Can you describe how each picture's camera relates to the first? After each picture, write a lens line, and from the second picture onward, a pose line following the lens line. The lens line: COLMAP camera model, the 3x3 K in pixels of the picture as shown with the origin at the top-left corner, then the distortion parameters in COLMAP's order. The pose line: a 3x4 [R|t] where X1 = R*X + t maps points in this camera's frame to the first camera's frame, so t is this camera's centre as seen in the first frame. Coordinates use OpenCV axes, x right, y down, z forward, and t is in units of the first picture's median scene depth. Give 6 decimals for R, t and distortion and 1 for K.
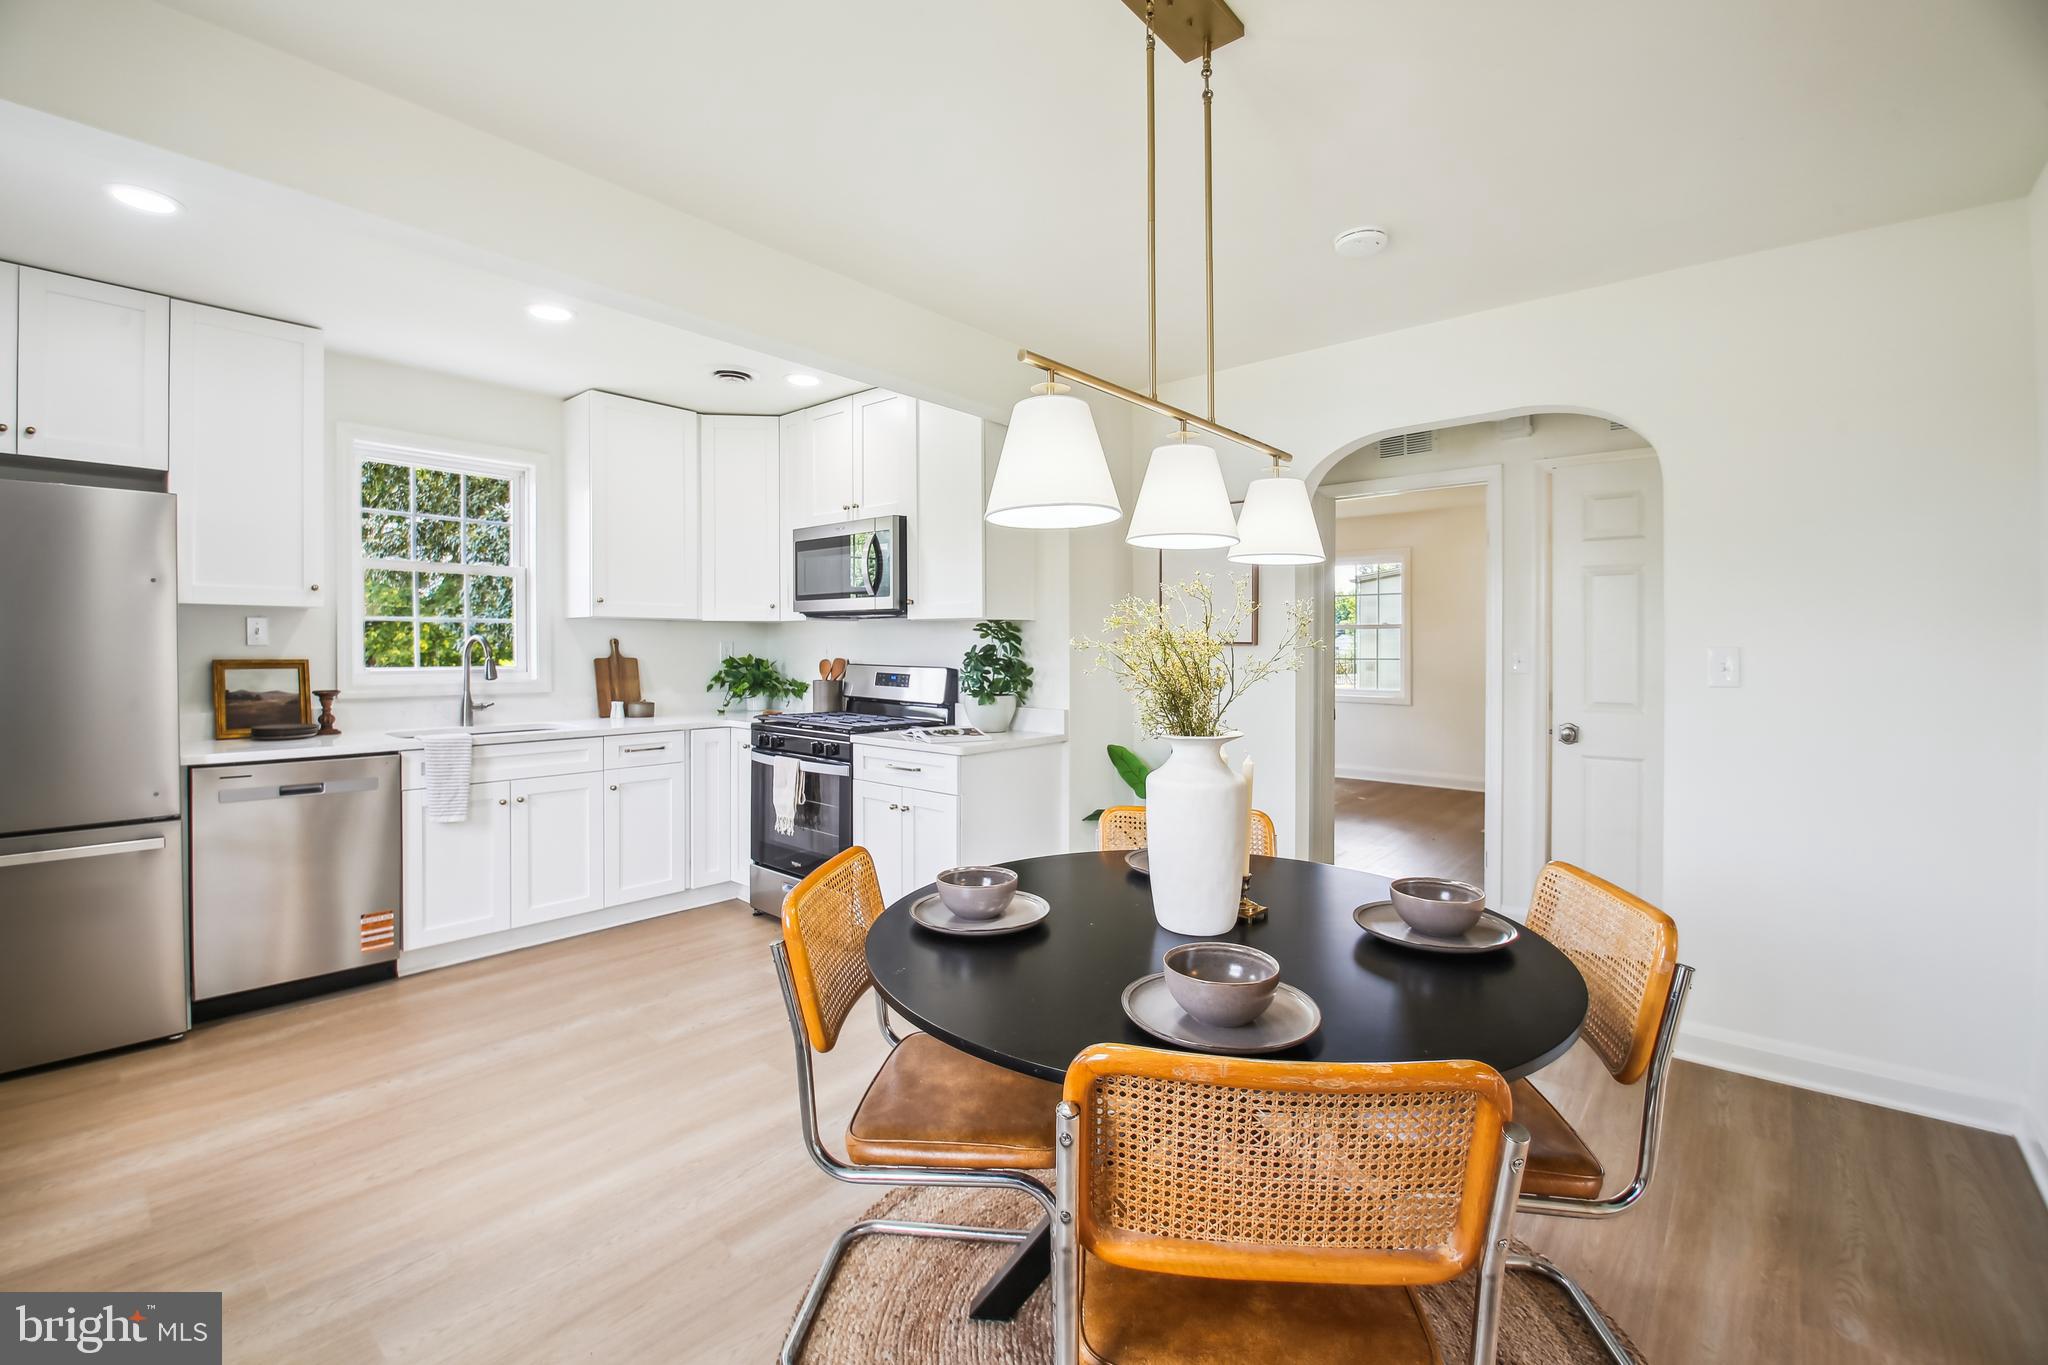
lens RADIAL K [[861.5, 0, 996.2], [0, 861.5, 656.3], [0, 0, 1]] dist [-0.009995, -0.005063]
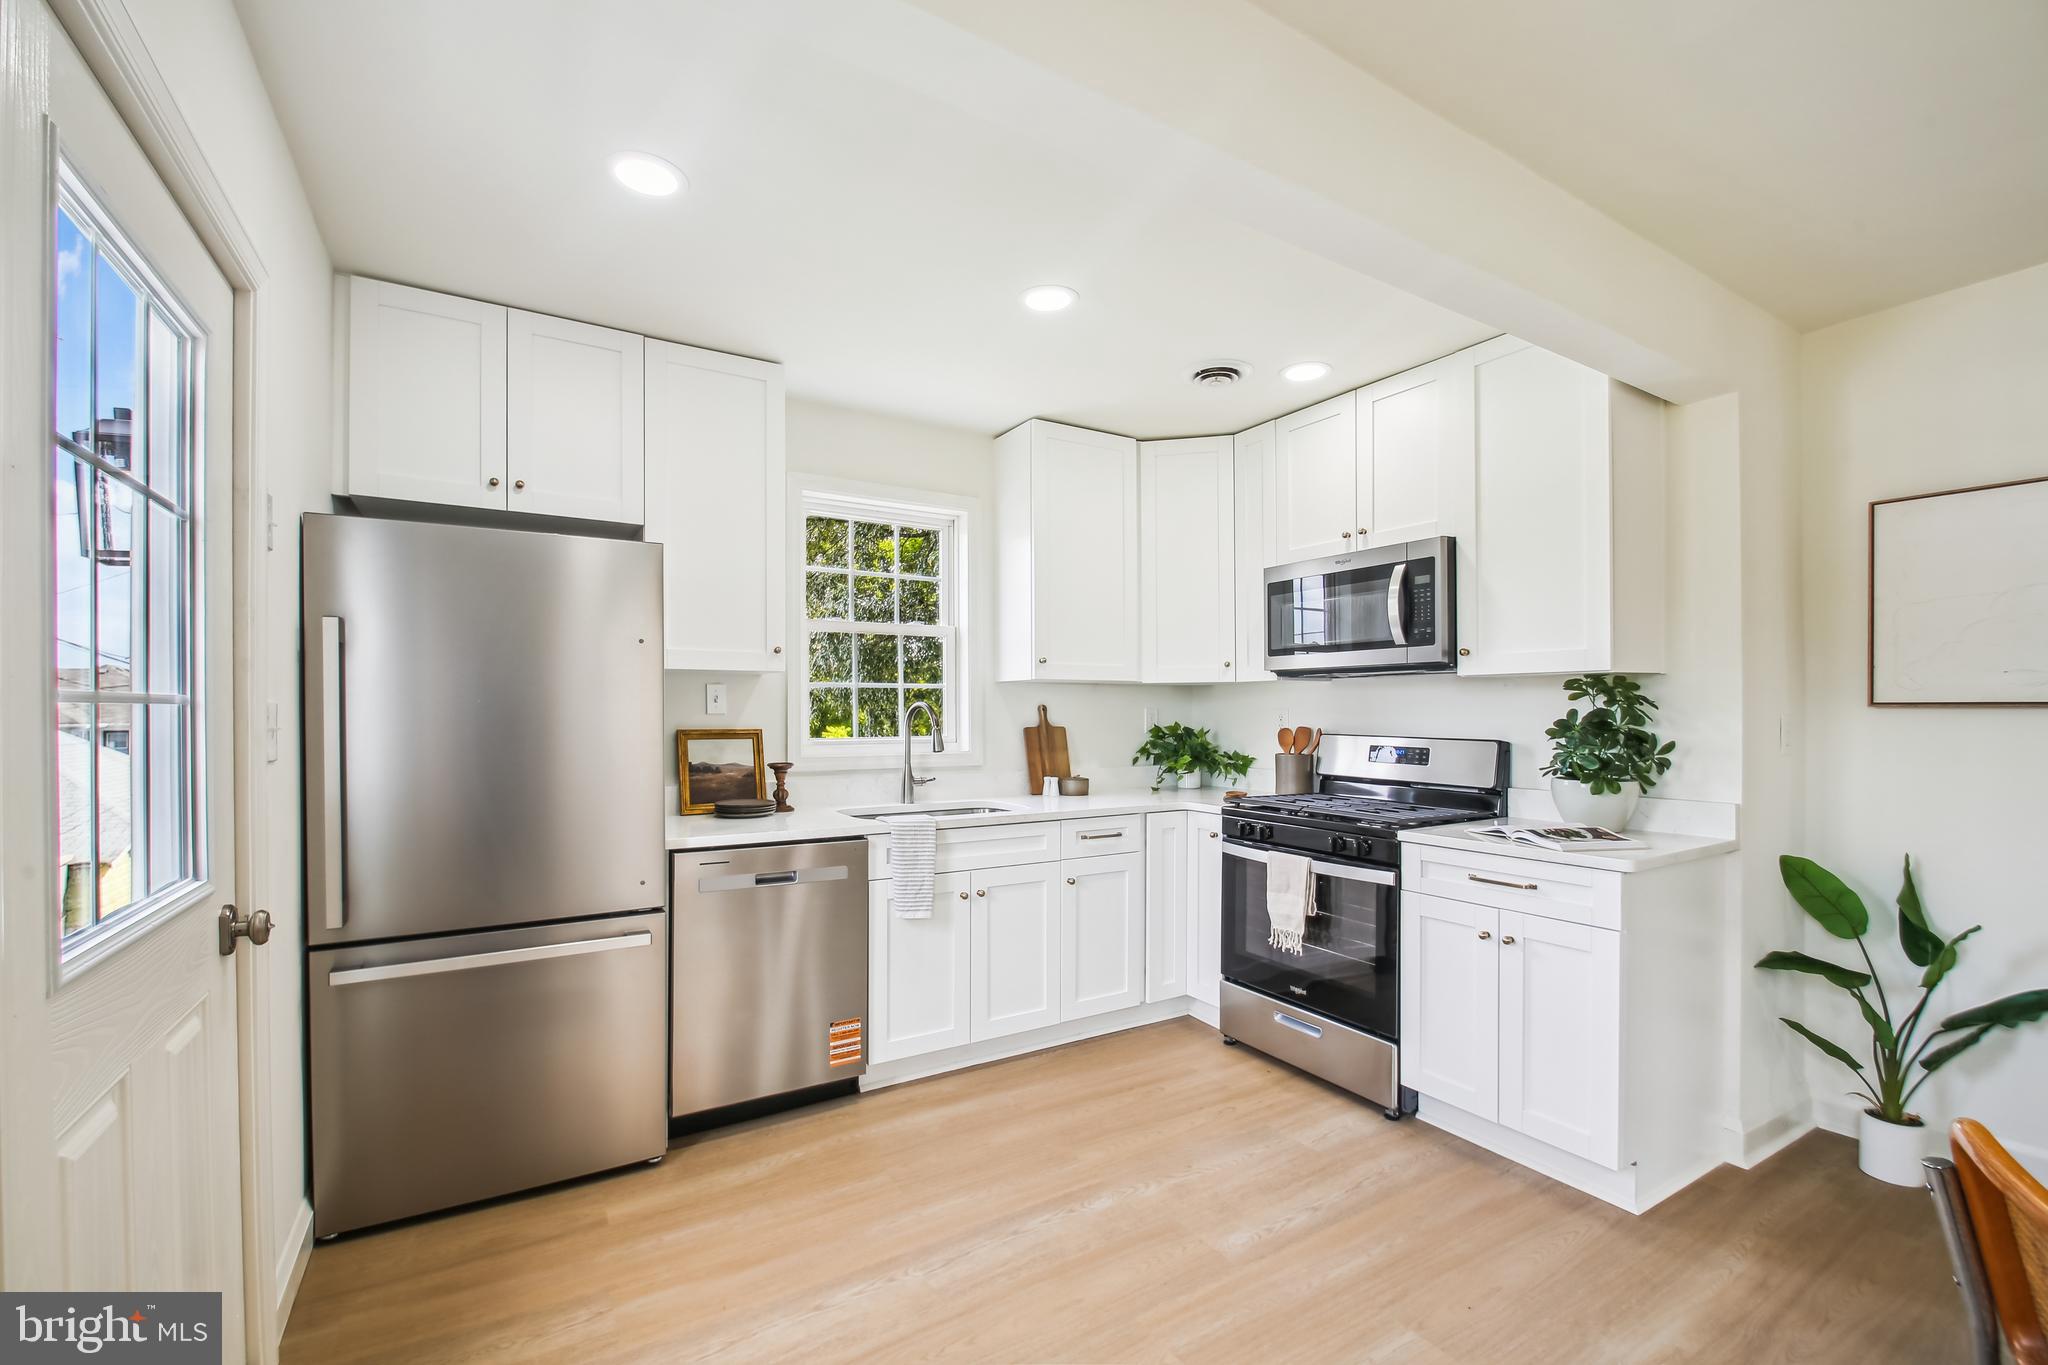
lens RADIAL K [[861.5, 0, 1011.2], [0, 861.5, 716.0], [0, 0, 1]] dist [-0.009995, -0.005063]
pose [[0.956217, -0.003388, -0.292640, -0.257849], [0.001200, 0.999970, -0.007655, -0.002823], [0.292657, 0.006969, 0.956192, 0.178662]]
